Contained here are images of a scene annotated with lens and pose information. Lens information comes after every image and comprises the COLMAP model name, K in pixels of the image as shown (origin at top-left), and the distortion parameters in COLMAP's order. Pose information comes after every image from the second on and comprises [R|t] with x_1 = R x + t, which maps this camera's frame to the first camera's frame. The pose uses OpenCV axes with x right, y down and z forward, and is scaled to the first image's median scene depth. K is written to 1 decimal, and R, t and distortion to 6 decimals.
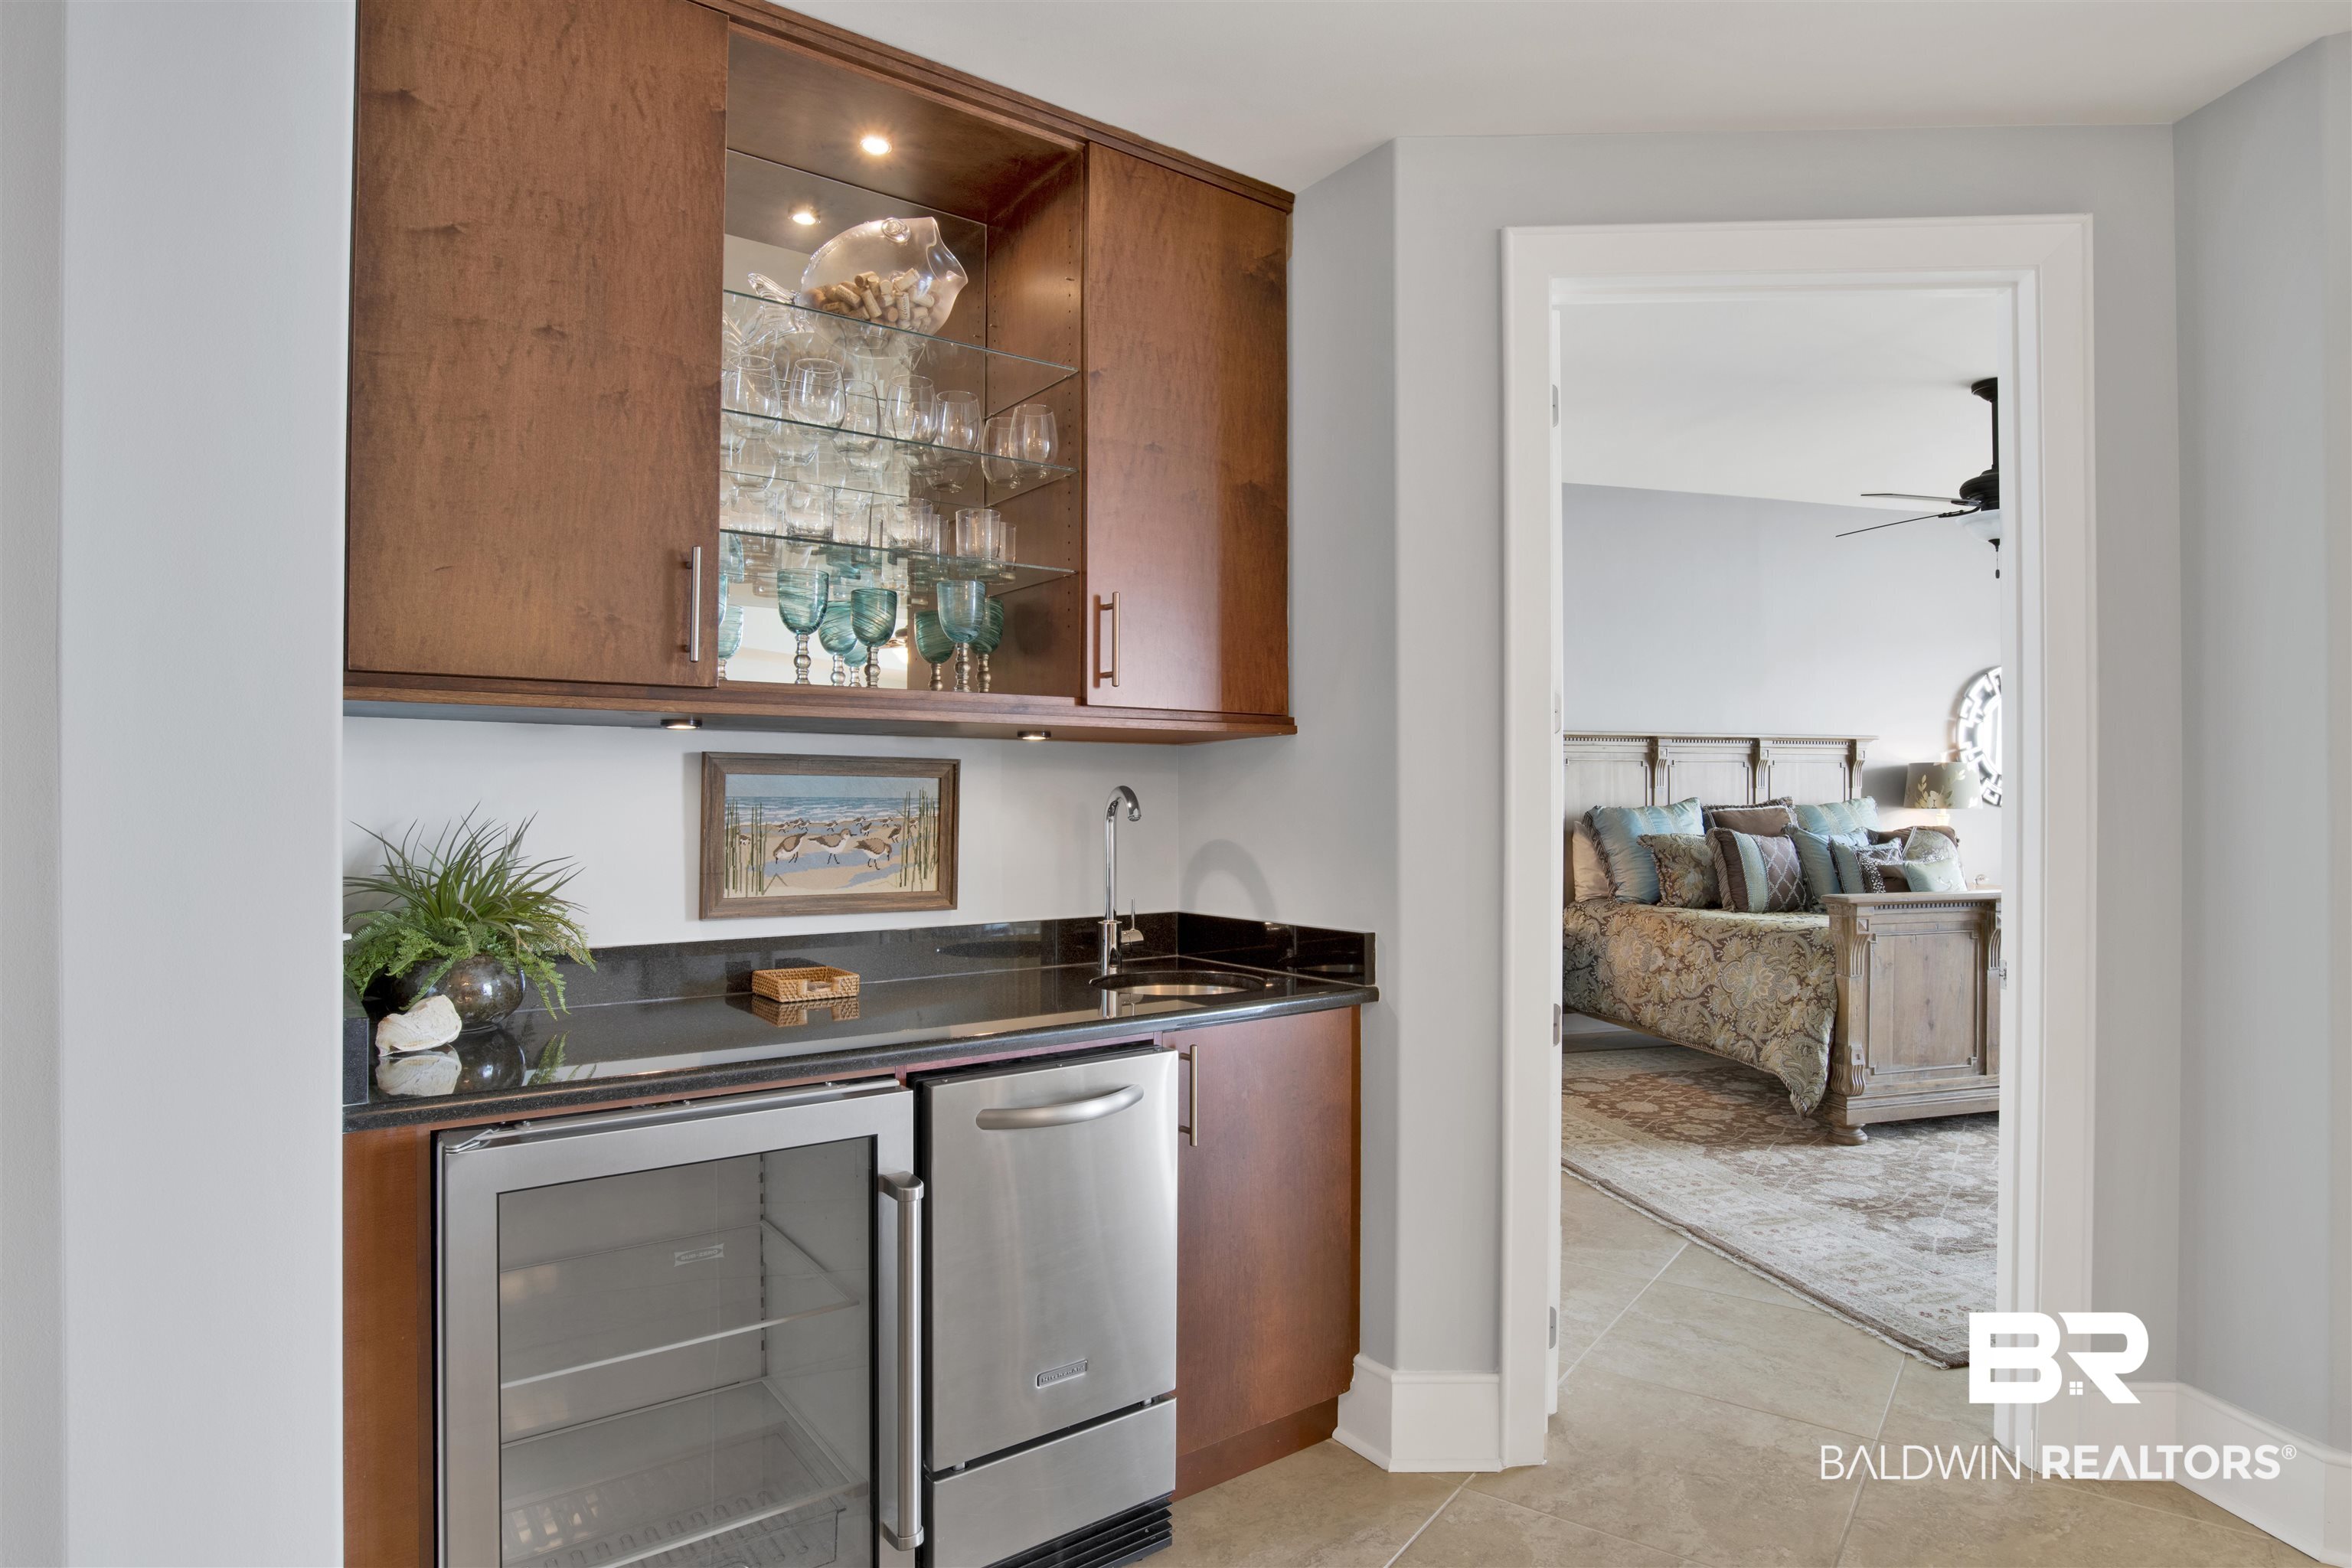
lens RADIAL K [[1265.8, 0, 1180.3], [0, 1265.8, 805.5], [0, 0, 1]] dist [-0.049892, 0.006162]
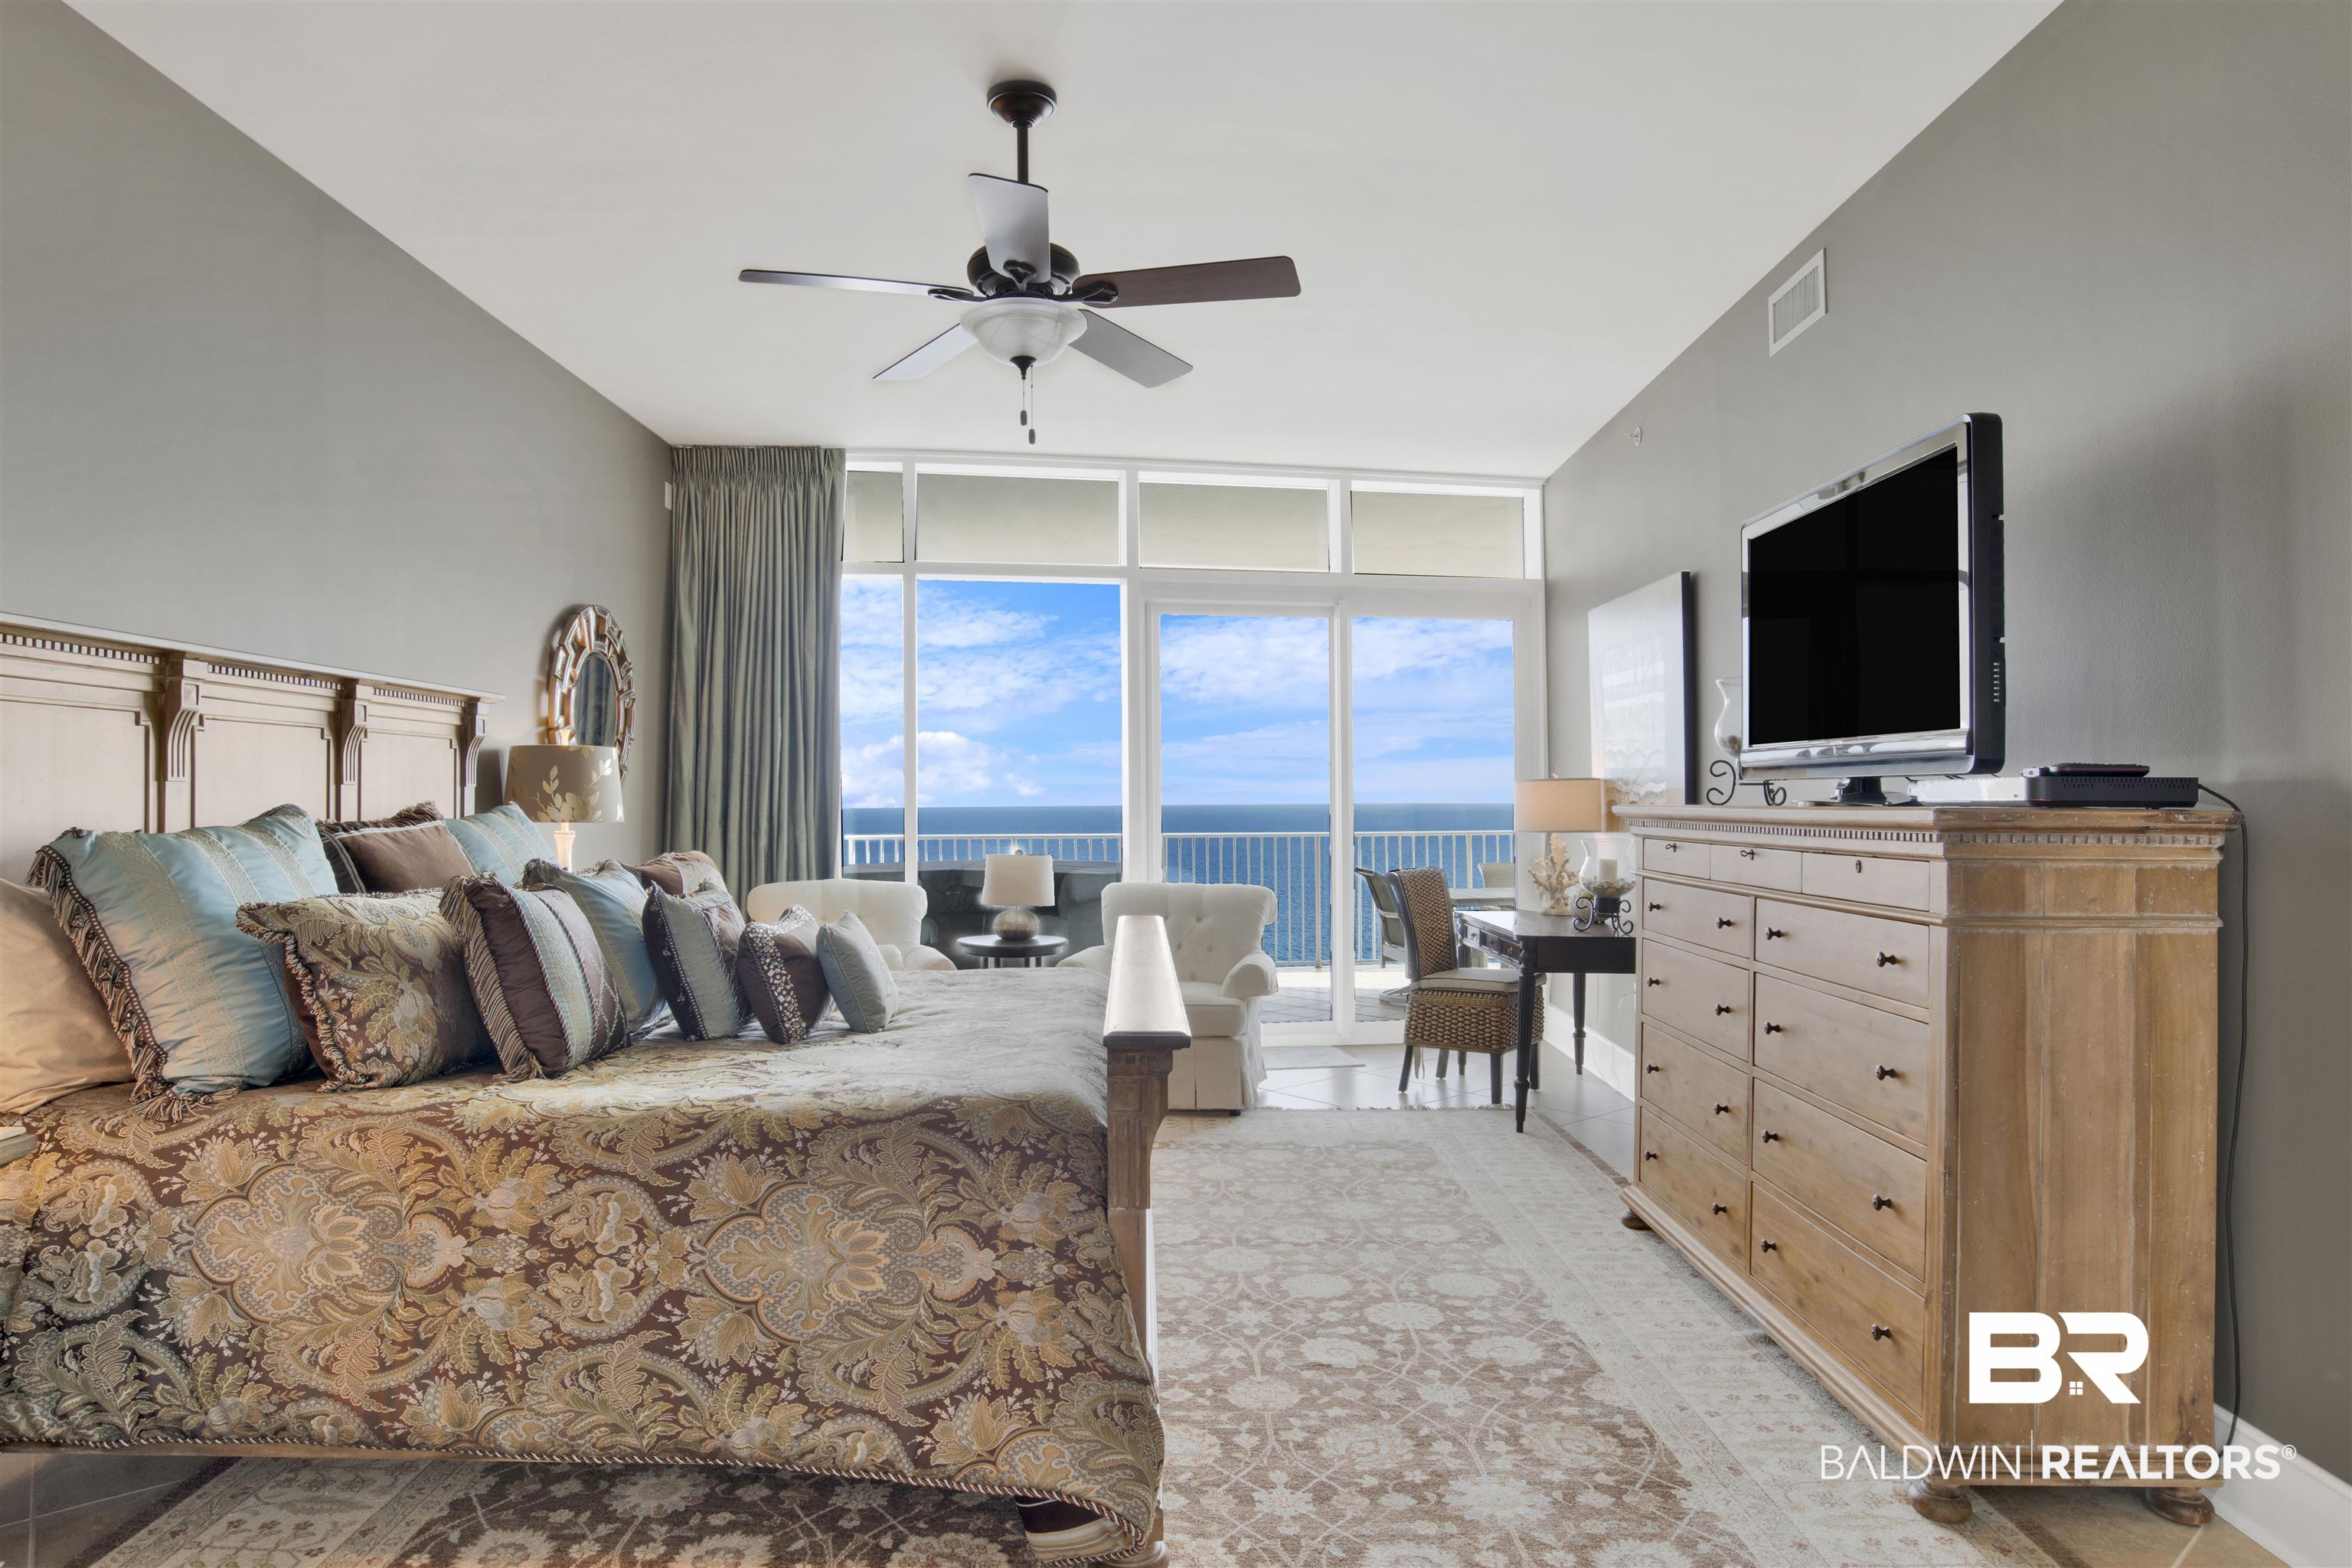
lens RADIAL K [[1375.3, 0, 1130.3], [0, 1375.3, 805.5], [0, 0, 1]] dist [-0.045293, 0.010561]
pose [[0.260355, -0.002009, 0.965511, 0.051355], [0.008991, 0.999960, -0.000344, -0.003946], [-0.965471, 0.008770, 0.260363, 0.674714]]
